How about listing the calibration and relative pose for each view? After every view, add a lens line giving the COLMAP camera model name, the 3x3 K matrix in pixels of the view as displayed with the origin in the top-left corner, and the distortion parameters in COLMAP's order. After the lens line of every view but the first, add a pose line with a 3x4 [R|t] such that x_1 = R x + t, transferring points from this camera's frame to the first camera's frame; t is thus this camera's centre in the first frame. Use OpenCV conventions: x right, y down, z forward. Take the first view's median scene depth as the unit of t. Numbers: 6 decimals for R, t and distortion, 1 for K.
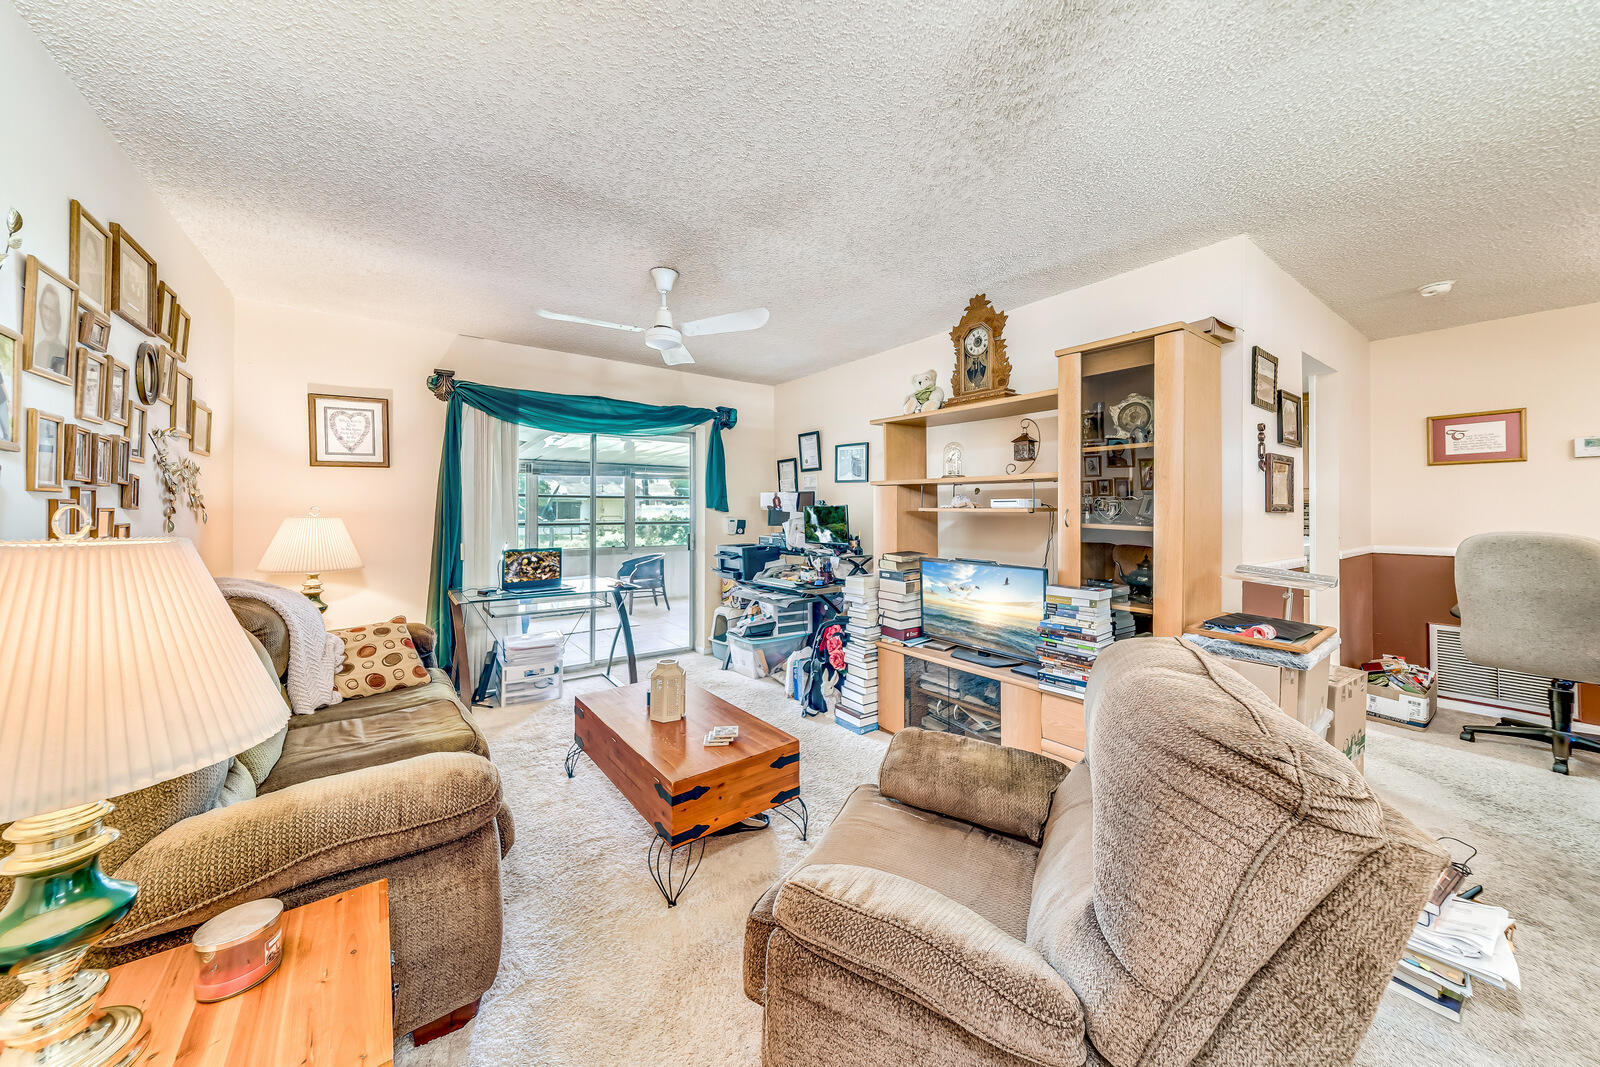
lens RADIAL K [[533.9, 0, 797.3], [0, 533.9, 505.6], [0, 0, 1]] dist [0.003052, -0.000080]
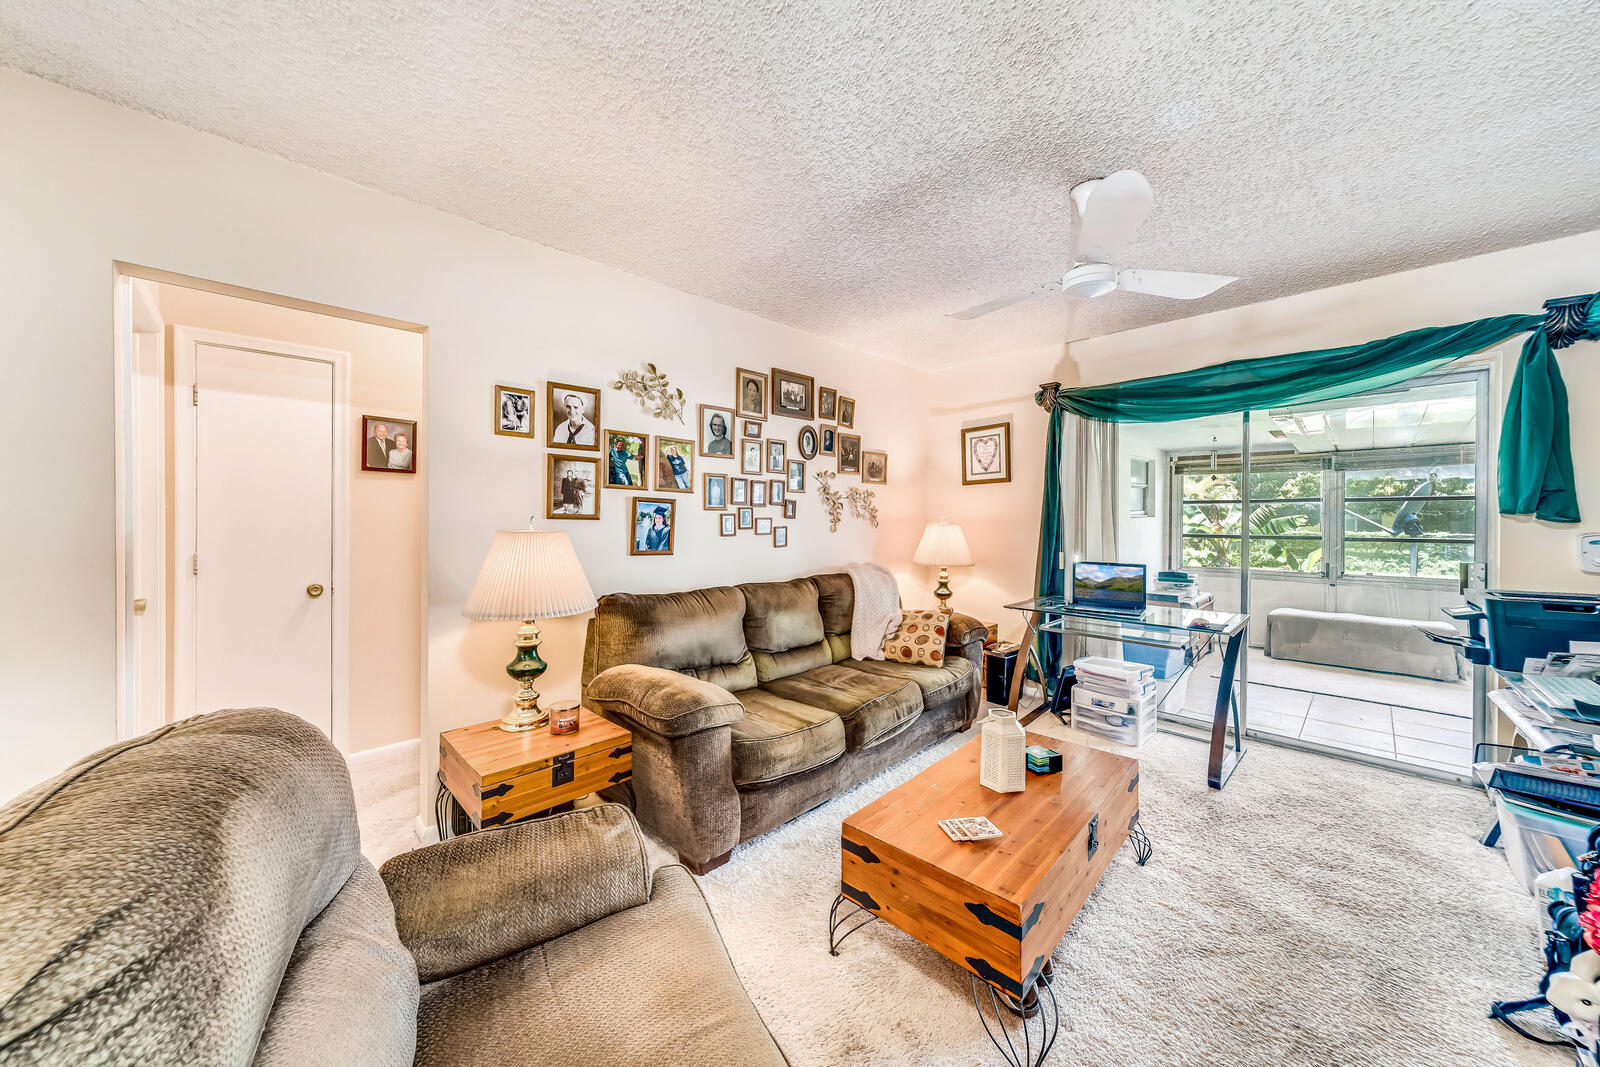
lens RADIAL K [[538.8, 0, 782.2], [0, 538.8, 520.0], [0, 0, 1]] dist [0.006444, 0.000314]
pose [[0.182328, 0.000772, -0.983238, 0.281226], [0.007527, 0.999969, 0.002181, 0.004220], [0.983209, -0.007799, 0.182316, 0.318215]]
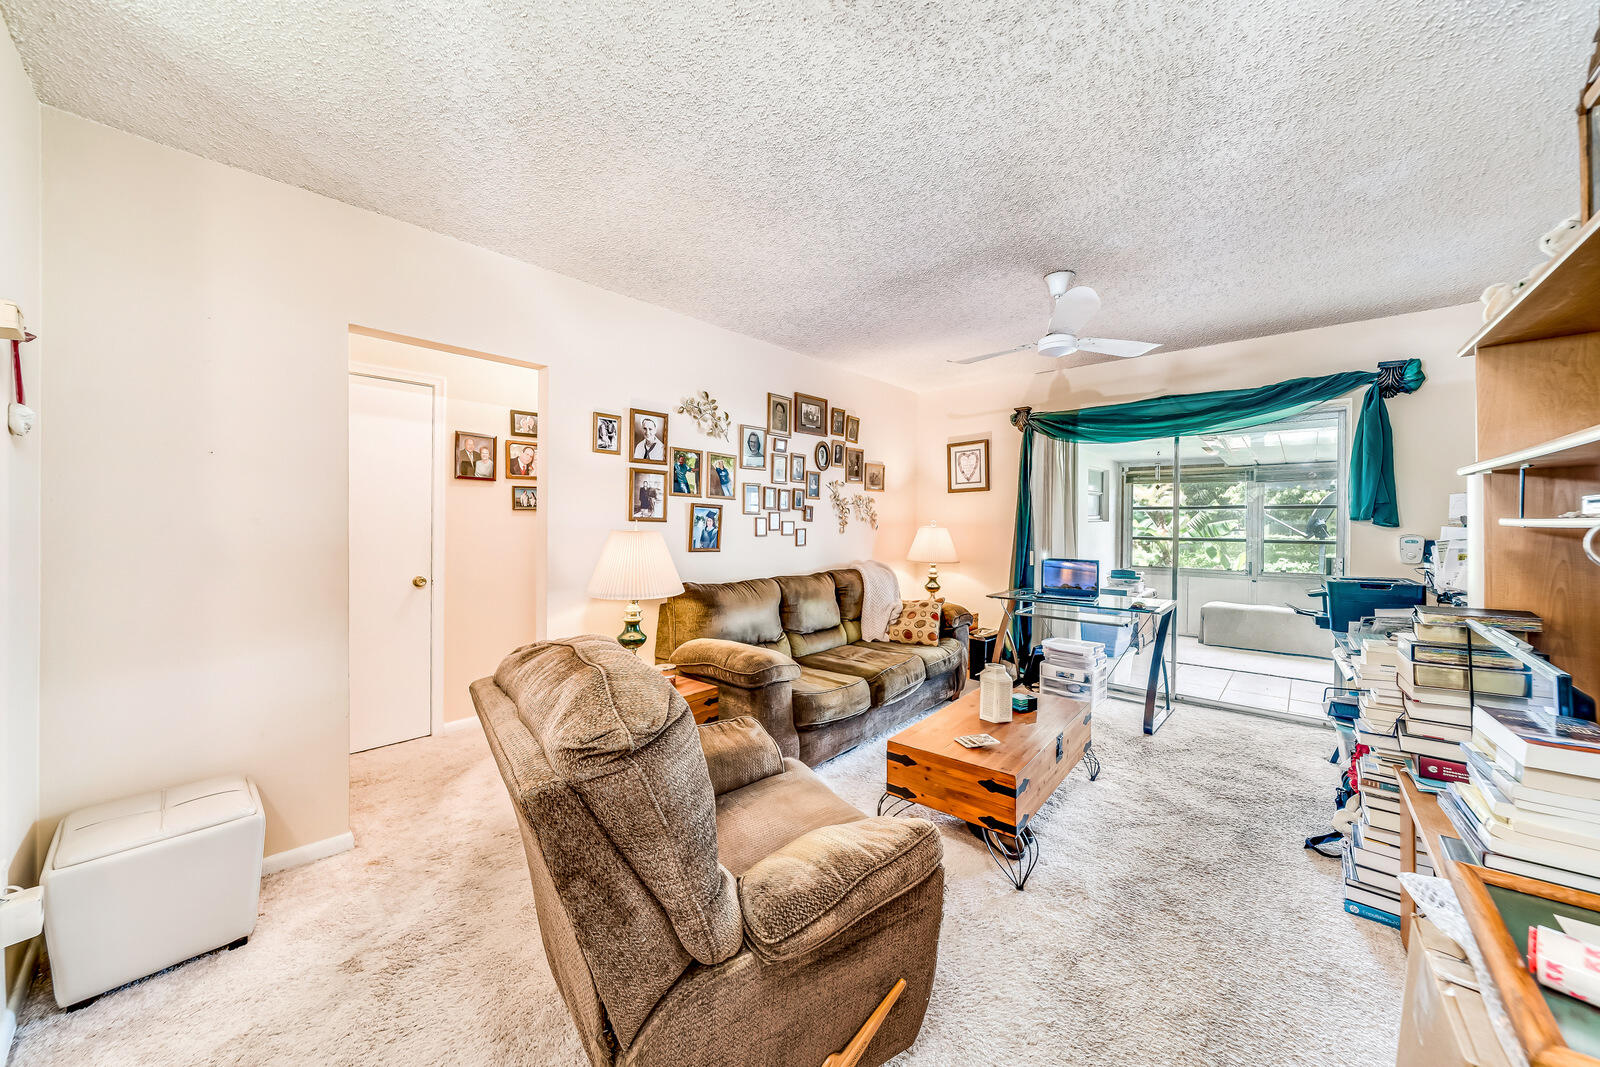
lens RADIAL K [[533.9, 0, 802.5], [0, 533.9, 523.4], [0, 0, 1]] dist [0.003052, -0.000080]
pose [[0.262053, 0.002504, -0.965050, 0.397155], [0.003594, 0.999987, 0.003571, 0.003670], [0.965047, -0.004405, 0.262041, 0.211374]]
